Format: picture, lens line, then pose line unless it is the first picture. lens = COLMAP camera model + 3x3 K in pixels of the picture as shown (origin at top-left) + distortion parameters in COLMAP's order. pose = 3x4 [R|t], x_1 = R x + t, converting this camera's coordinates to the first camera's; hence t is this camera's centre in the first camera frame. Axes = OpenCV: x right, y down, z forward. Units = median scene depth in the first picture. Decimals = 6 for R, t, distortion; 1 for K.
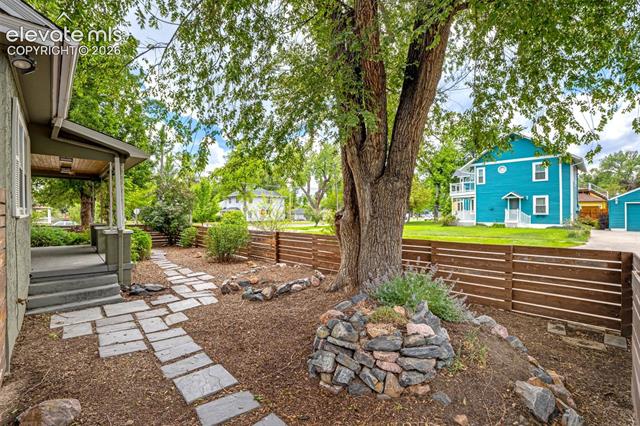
lens RADIAL K [[277.6, 0, 319.2], [0, 277.6, 212.4], [0, 0, 1]] dist [-0.000980, -0.000039]
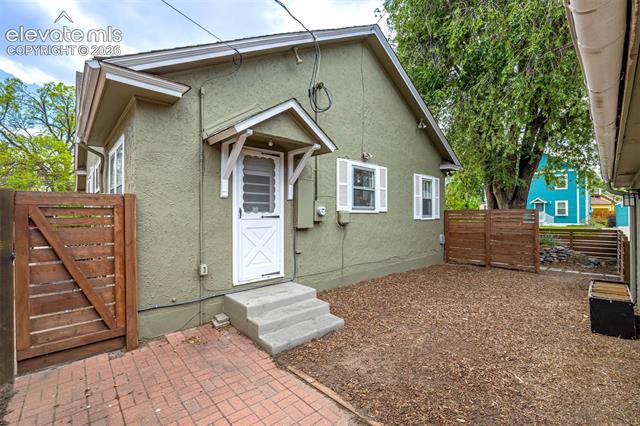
lens RADIAL K [[277.6, 0, 319.8], [0, 277.6, 214.7], [0, 0, 1]] dist [-0.000980, -0.000039]
pose [[0.999852, -0.008417, -0.014985, -0.279291], [0.008366, 0.999959, -0.003500, -0.002005], [0.015014, 0.003374, 0.999882, -0.274175]]
